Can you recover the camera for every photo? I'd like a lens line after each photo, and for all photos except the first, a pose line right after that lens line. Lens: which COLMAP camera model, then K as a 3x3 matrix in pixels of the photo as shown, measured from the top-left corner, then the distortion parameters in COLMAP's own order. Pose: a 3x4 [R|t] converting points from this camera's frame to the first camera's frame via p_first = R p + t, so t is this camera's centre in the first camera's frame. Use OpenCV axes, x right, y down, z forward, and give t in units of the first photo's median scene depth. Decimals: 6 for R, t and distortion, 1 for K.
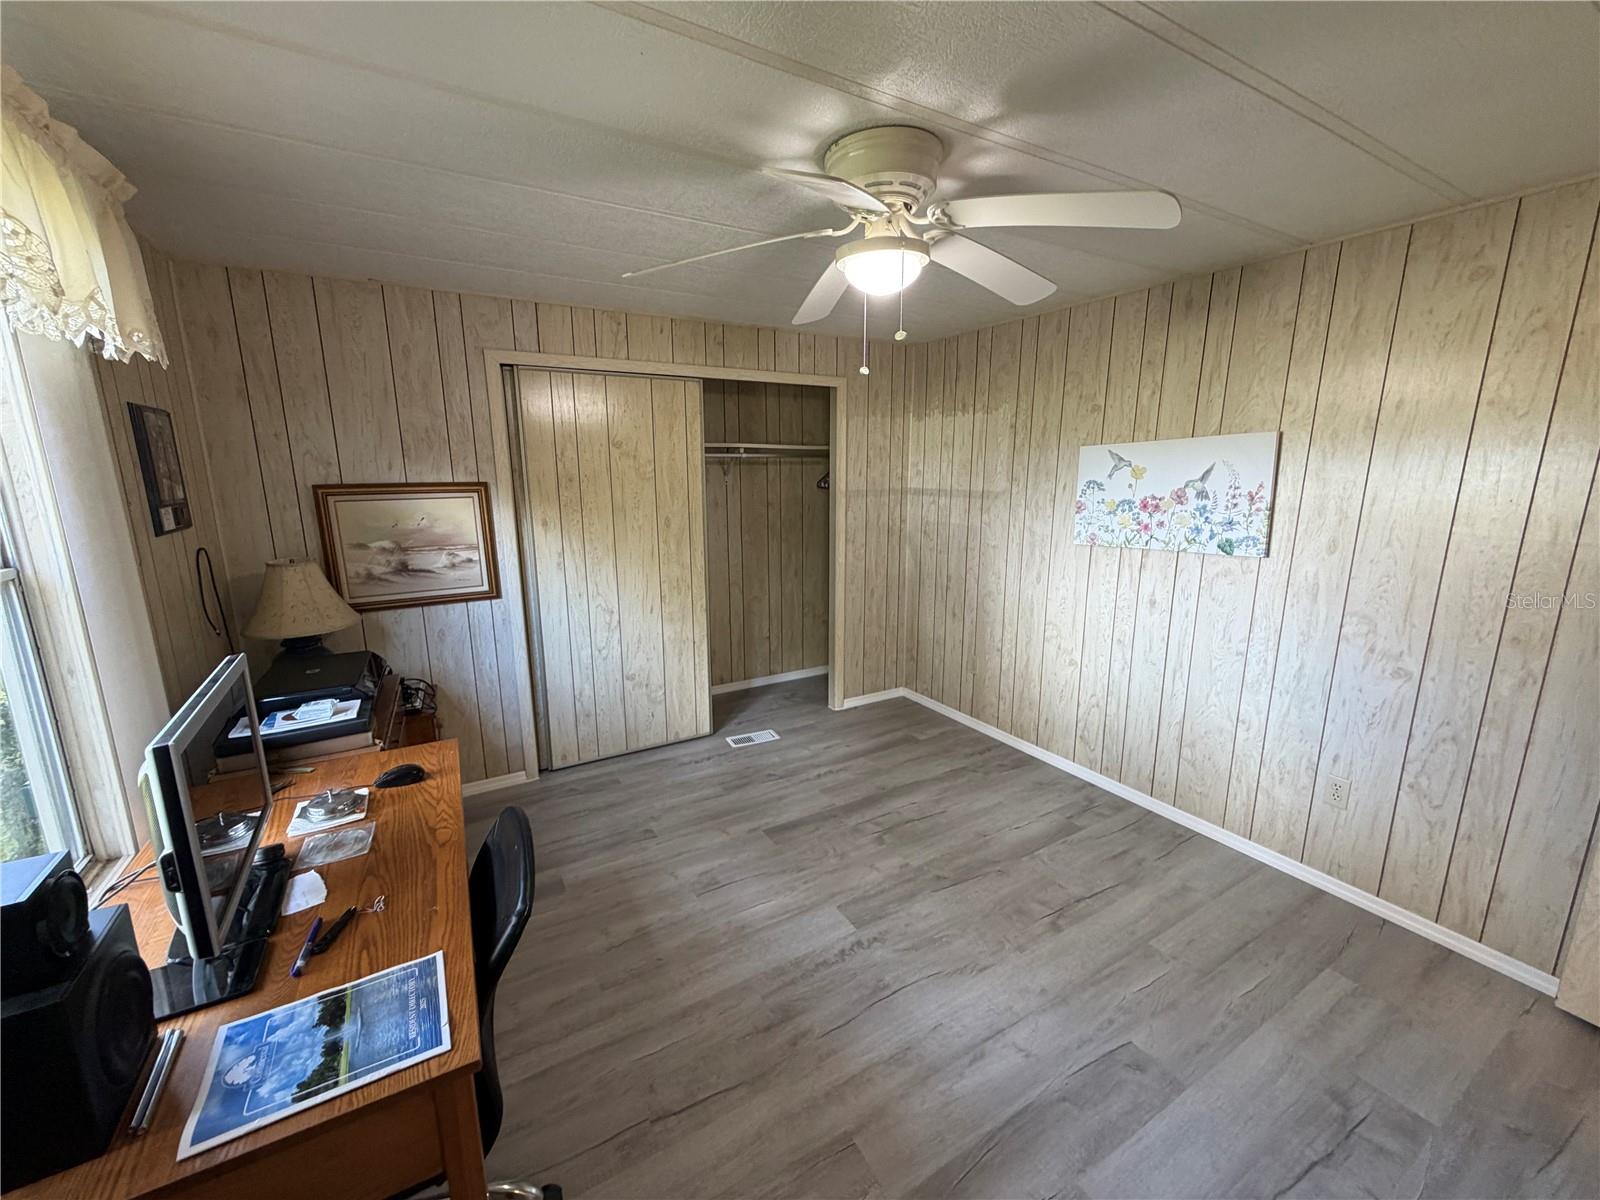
lens RADIAL K [[640.3, 0, 793.8], [0, 640.3, 603.5], [0, 0, 1]] dist [-0.000533, 0.000050]
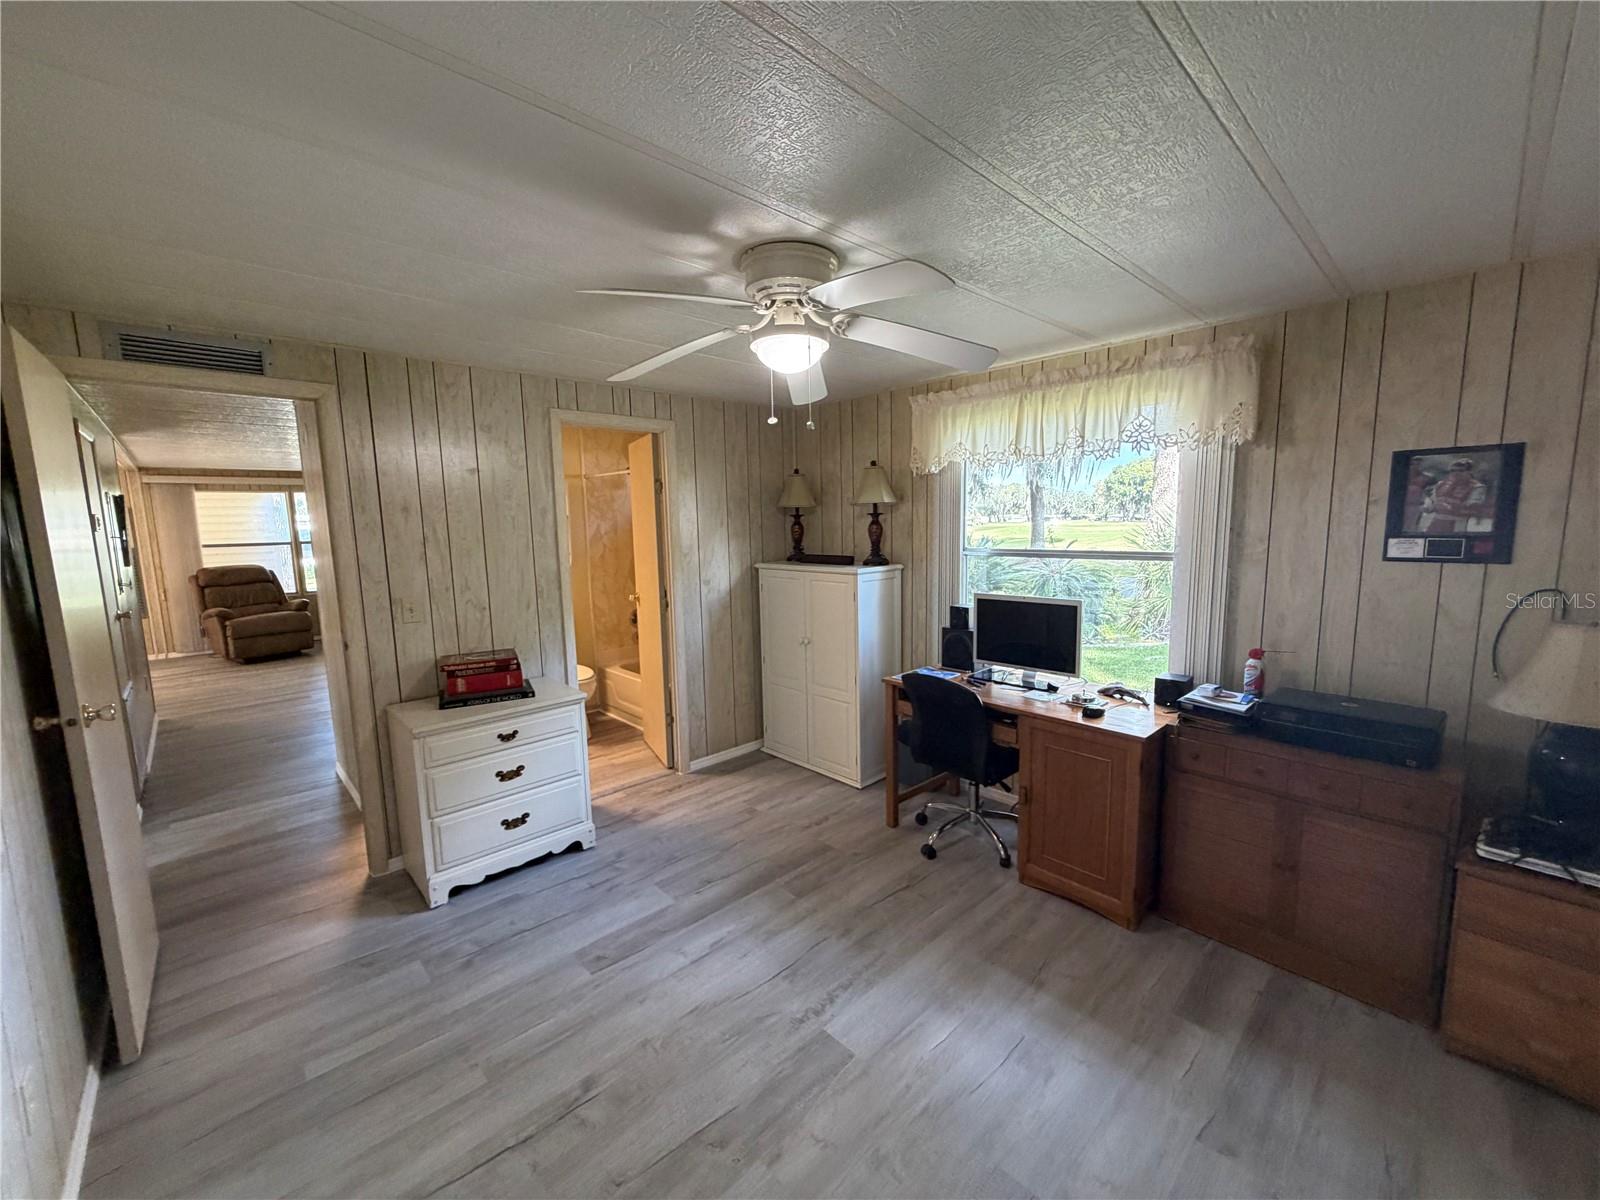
lens RADIAL K [[639.5, 0, 798.5], [0, 639.5, 603.4], [0, 0, 1]] dist [0.000889, 0.000732]
pose [[-0.973230, 0.052776, -0.223694, 0.225476], [-0.024311, 0.944181, 0.328528, -0.256959], [0.228546, 0.325171, -0.917622, 1.213893]]
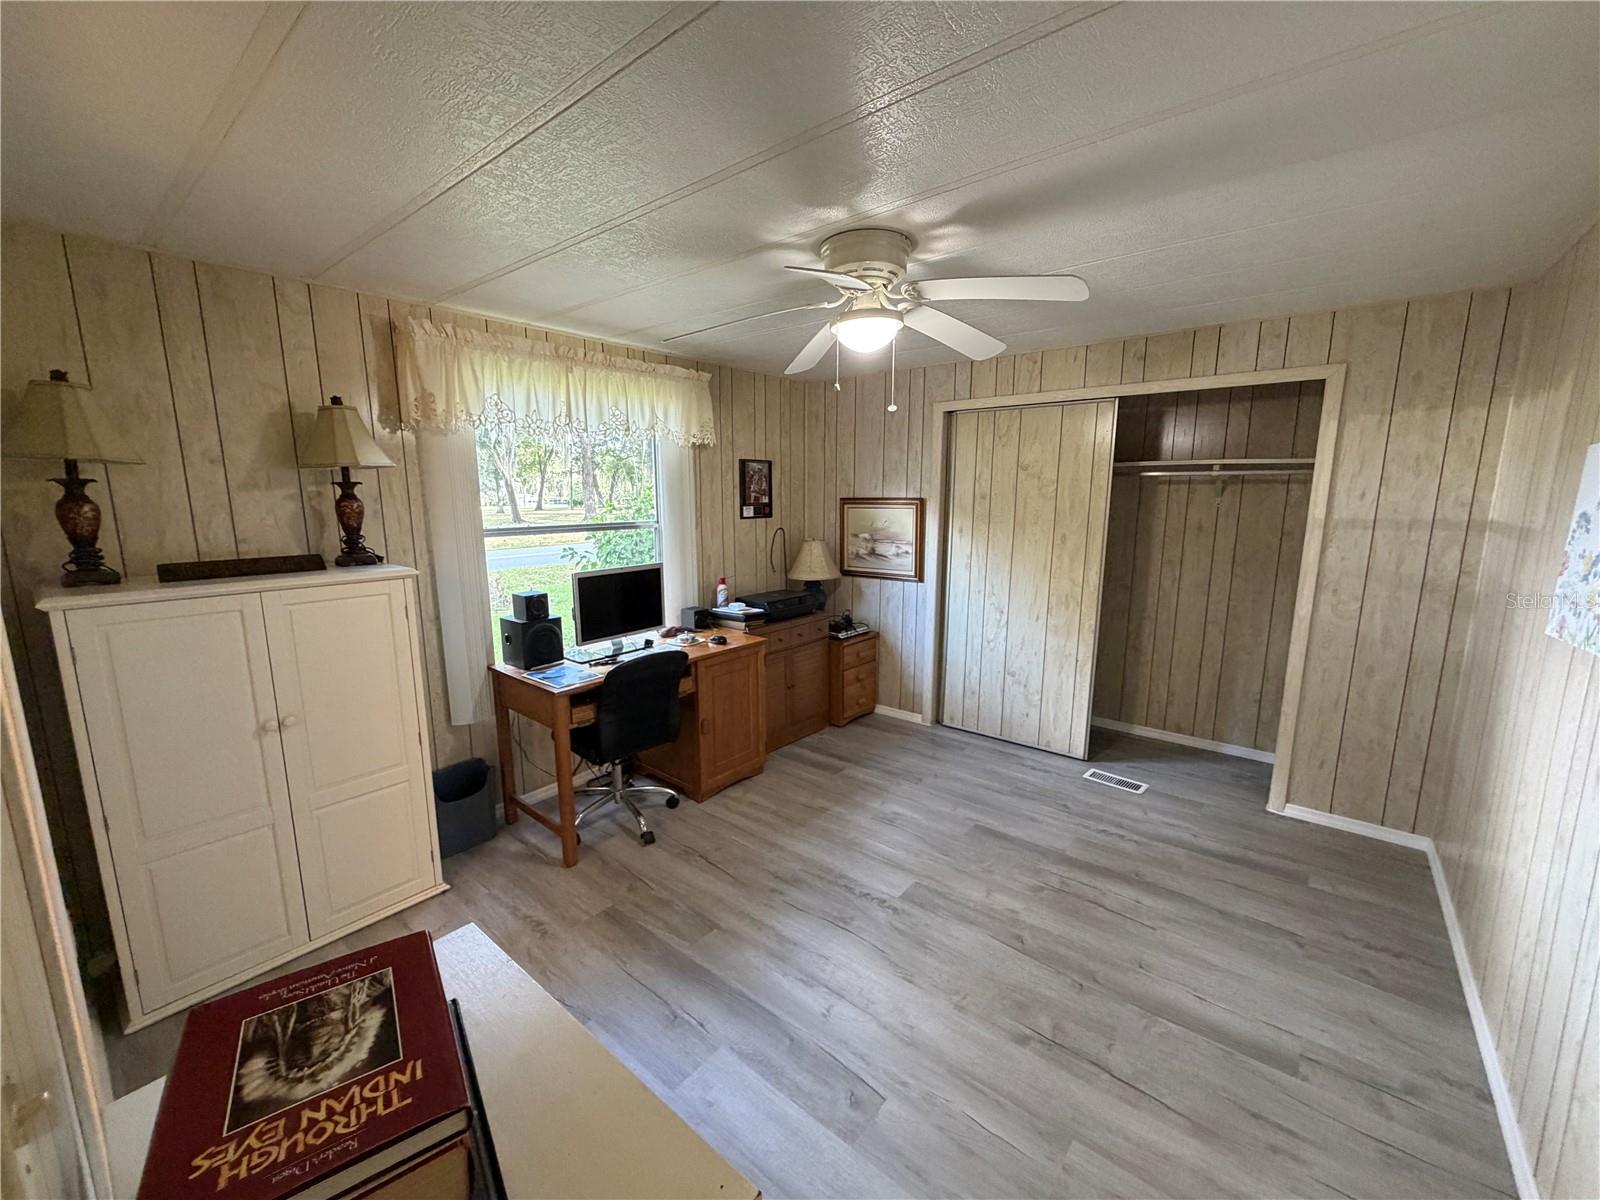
lens RADIAL K [[639.5, 0, 798.5], [0, 639.5, 603.4], [0, 0, 1]] dist [0.000889, 0.000732]
pose [[0.349549, 0.166409, -0.922022, 0.738075], [-0.194265, 0.975587, 0.102428, -0.054855], [0.916557, 0.143313, 0.373342, 0.261153]]
